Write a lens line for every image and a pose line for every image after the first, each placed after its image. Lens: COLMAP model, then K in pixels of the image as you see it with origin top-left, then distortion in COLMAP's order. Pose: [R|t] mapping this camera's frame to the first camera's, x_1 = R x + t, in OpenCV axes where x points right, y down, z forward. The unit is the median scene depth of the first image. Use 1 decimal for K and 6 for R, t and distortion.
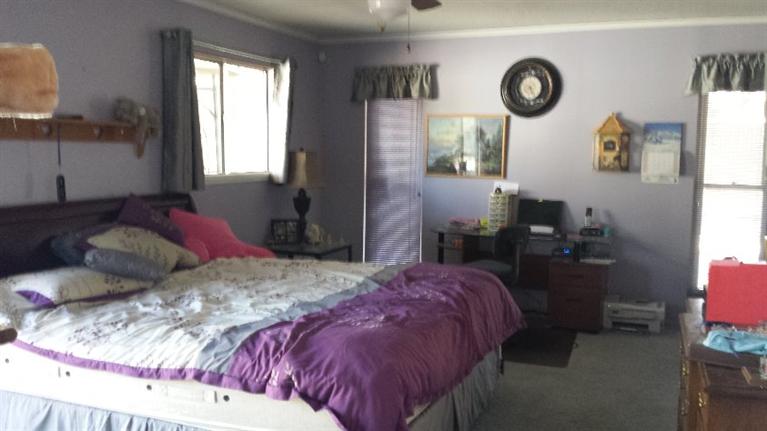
lens RADIAL K [[747.2, 0, 378.3], [0, 747.2, 228.7], [0, 0, 1]] dist [0.124903, -0.289771]
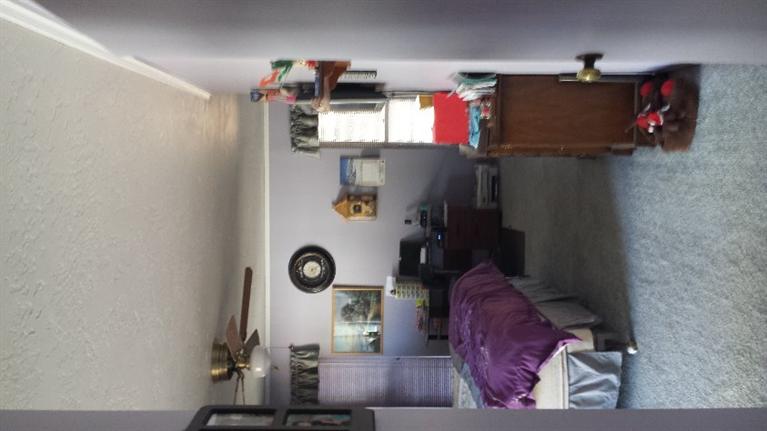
lens RADIAL K [[747.2, 0, 378.3], [0, 747.2, 228.7], [0, 0, 1]] dist [0.124903, -0.289771]
pose [[-0.015053, -0.961502, 0.274384, -0.085691], [0.997155, -0.034704, -0.066908, 0.012449], [0.073854, 0.272596, 0.959290, -0.239673]]
